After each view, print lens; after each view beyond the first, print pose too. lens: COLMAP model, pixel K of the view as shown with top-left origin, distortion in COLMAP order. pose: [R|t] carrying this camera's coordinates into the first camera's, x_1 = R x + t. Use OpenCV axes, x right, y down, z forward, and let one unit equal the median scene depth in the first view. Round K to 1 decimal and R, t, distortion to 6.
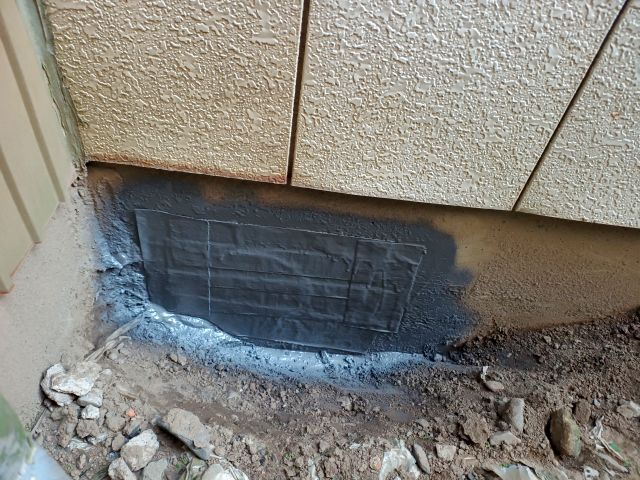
lens RADIAL K [[461.8, 0, 320.0], [0, 461.8, 240.0], [0, 0, 1]] dist [-0.003762, -0.003839]
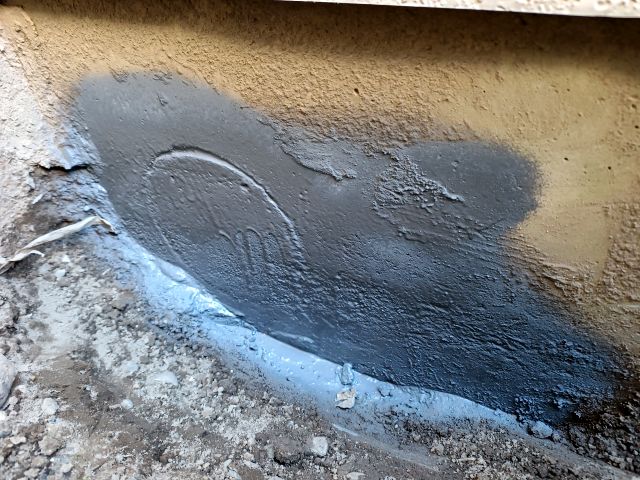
lens RADIAL K [[461.8, 0, 320.0], [0, 461.8, 240.0], [0, 0, 1]] dist [-0.003762, -0.003839]
pose [[0.880575, 0.124095, -0.457370, 0.257092], [-0.174118, 0.982325, -0.068703, 0.129376], [0.440760, 0.140134, 0.886619, 0.416182]]
